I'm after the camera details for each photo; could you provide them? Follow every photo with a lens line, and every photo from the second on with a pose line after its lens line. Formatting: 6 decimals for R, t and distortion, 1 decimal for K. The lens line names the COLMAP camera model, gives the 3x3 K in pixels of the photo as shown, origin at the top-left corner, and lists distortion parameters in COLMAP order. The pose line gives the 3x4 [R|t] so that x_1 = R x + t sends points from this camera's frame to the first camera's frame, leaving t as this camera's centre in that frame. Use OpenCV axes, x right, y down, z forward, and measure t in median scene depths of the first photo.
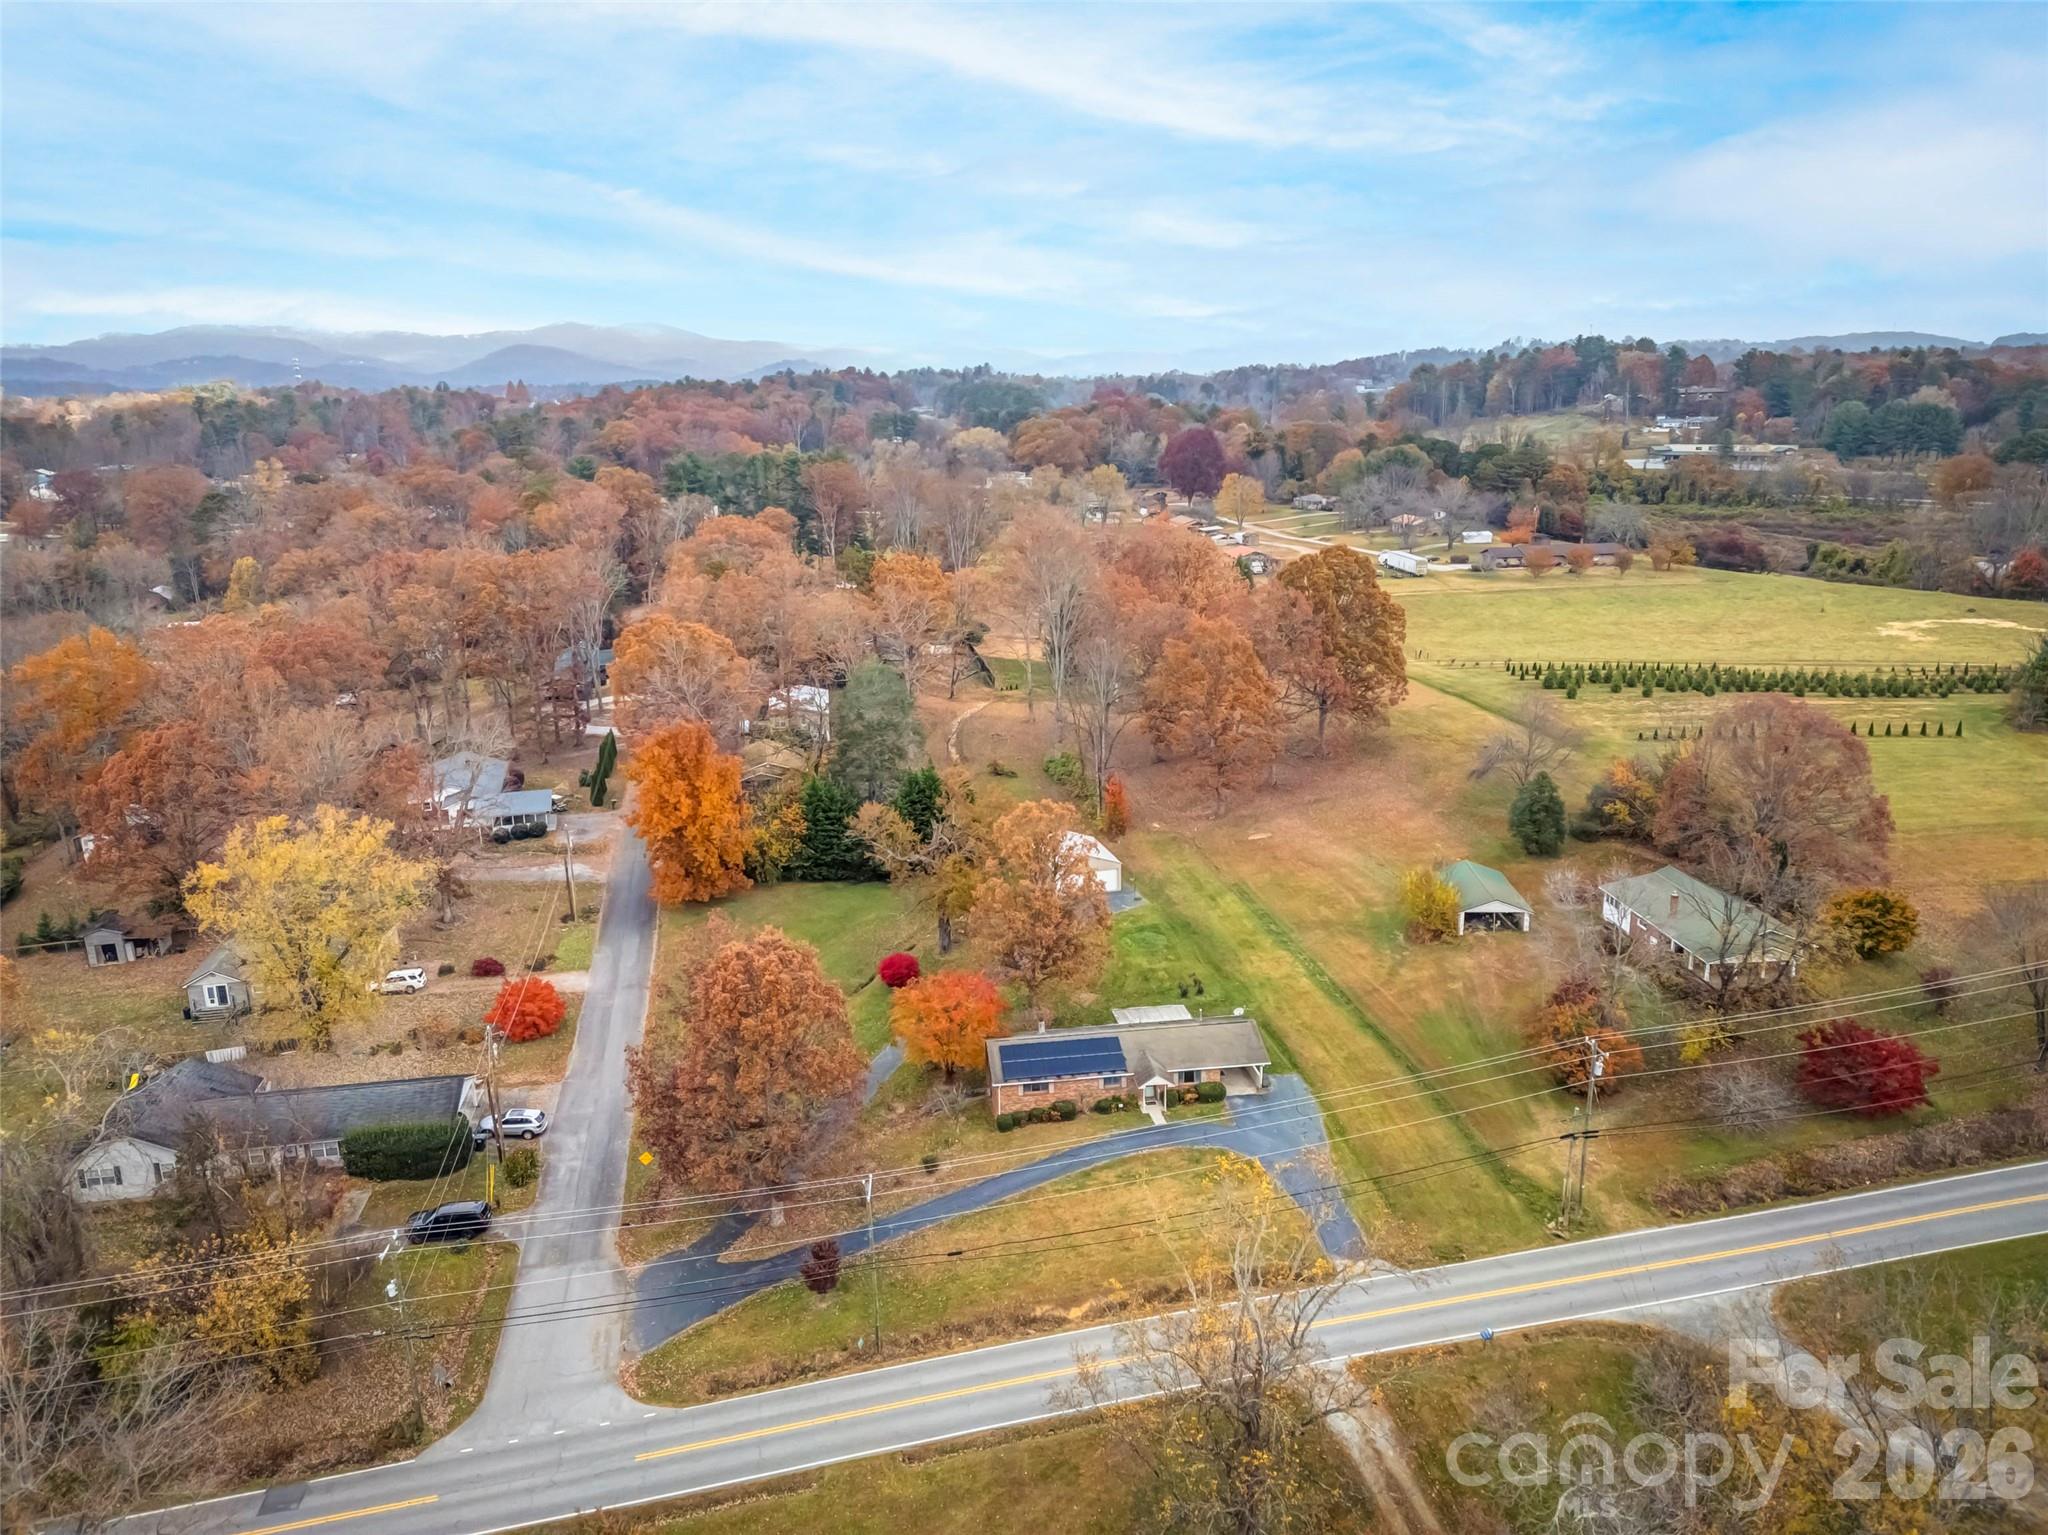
lens RADIAL K [[973.5, 0, 1024.0], [0, 973.5, 767.5], [0, 0, 1]] dist [-0.001682, -0.000288]
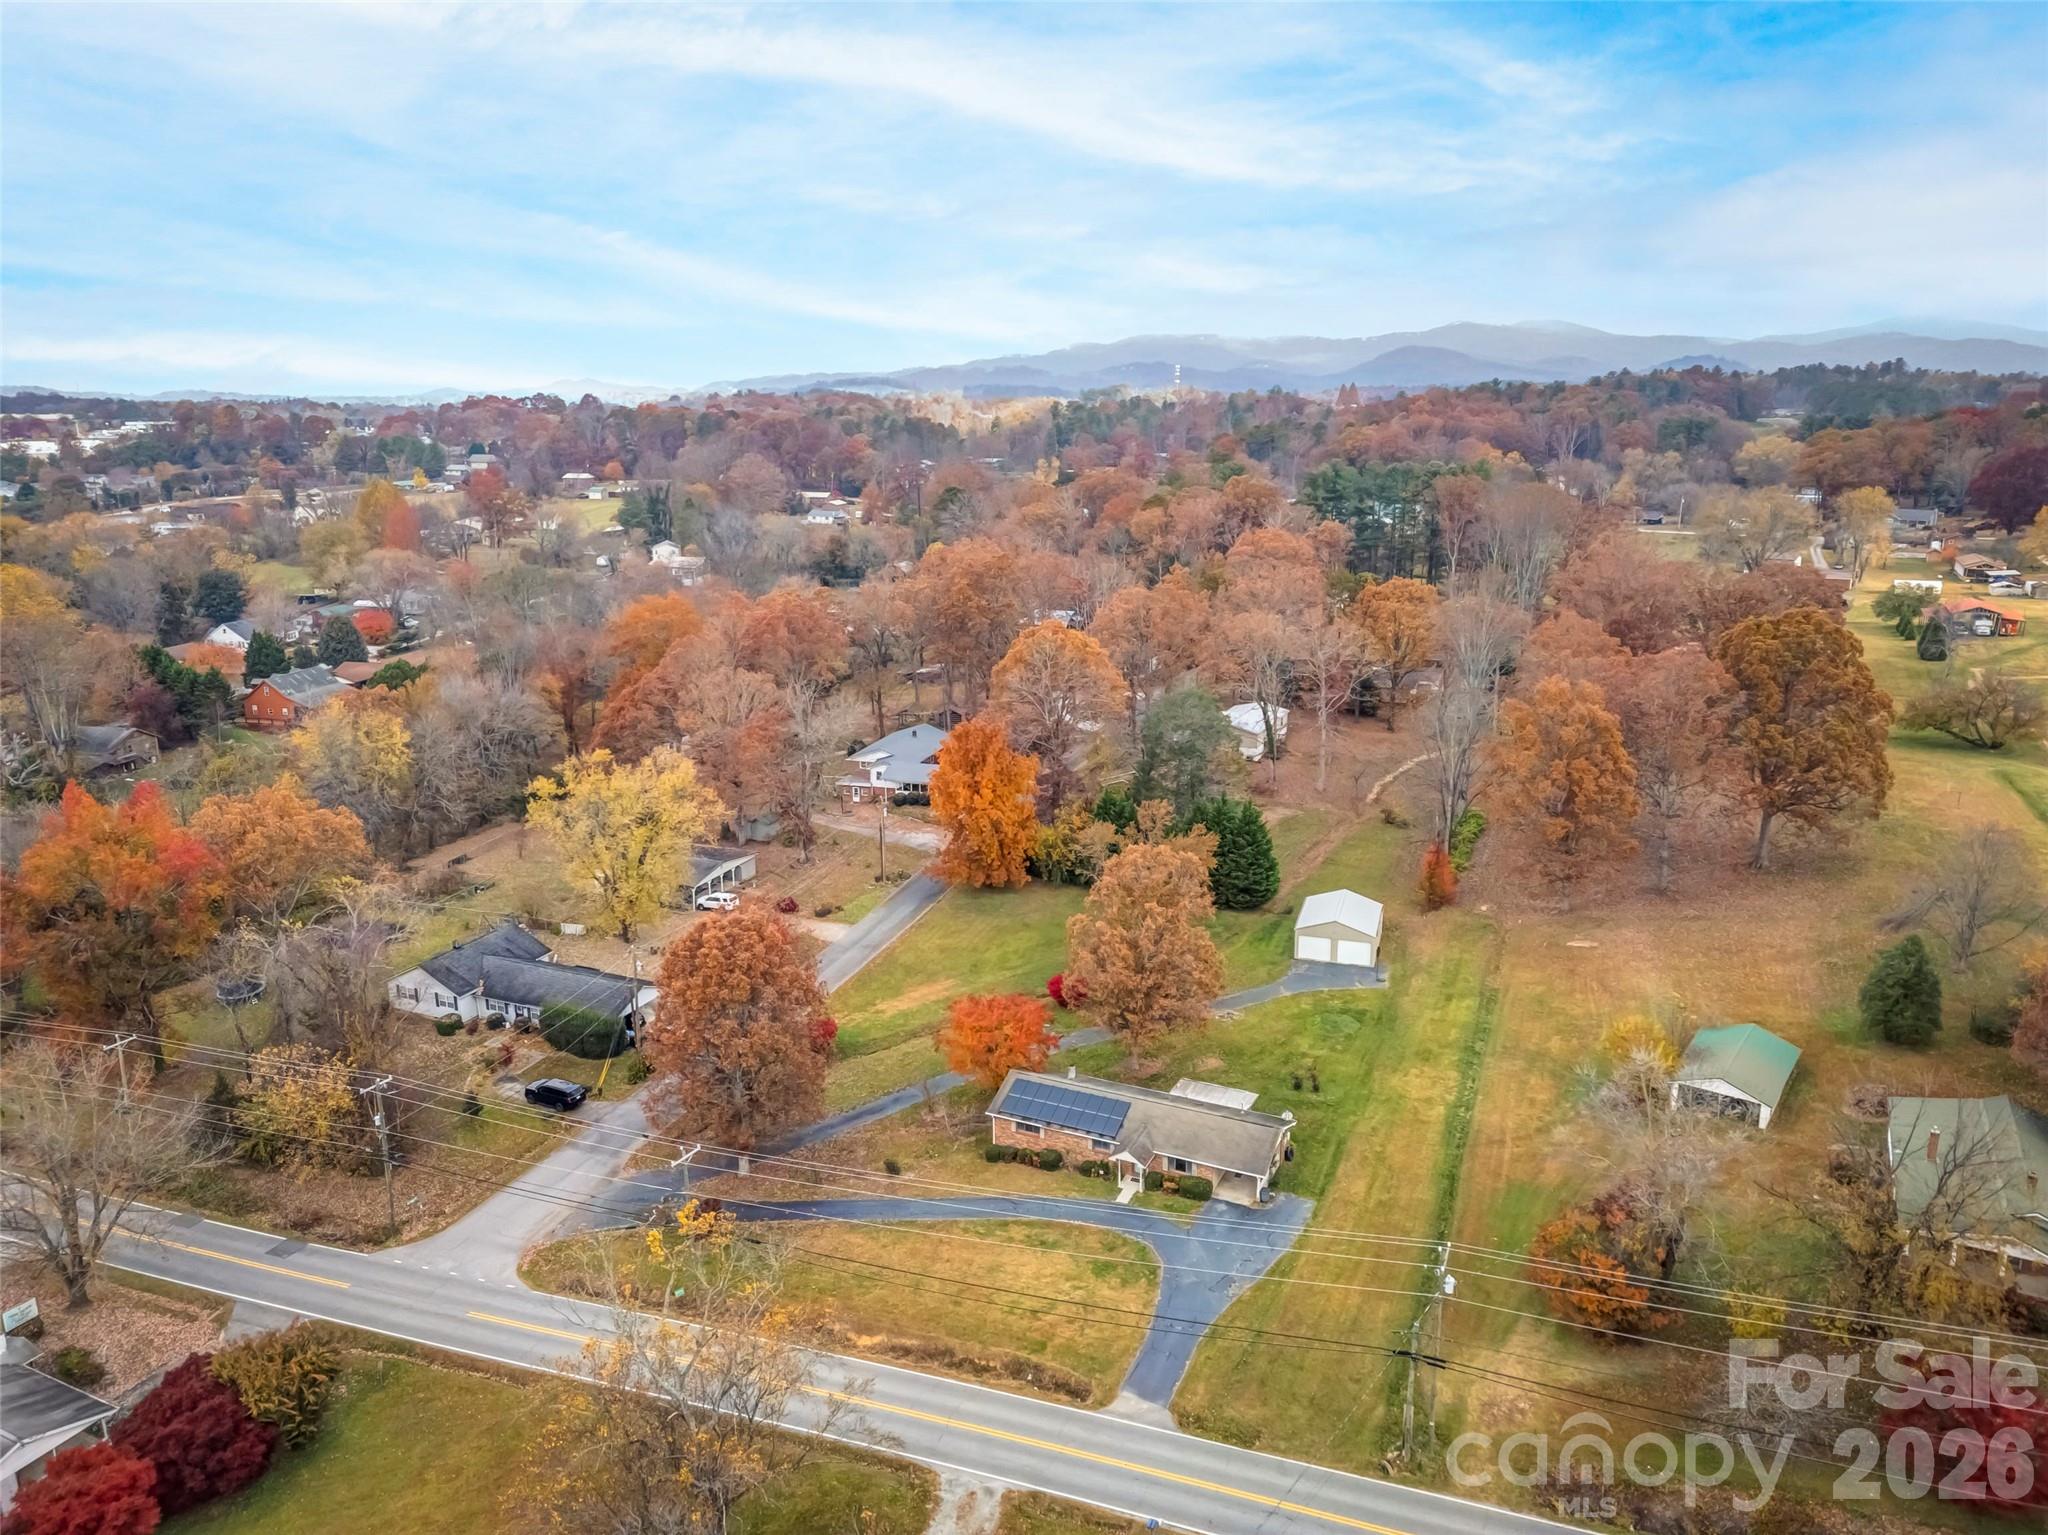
lens RADIAL K [[963.3, 0, 1024.0], [0, 963.3, 767.5], [0, 0, 1]] dist [-0.029742, -0.000287]
pose [[0.930094, 0.179737, -0.320343, 0.334178], [-0.188591, 0.982050, 0.003442, -0.042798], [0.315211, 0.057212, 0.947295, 0.075467]]
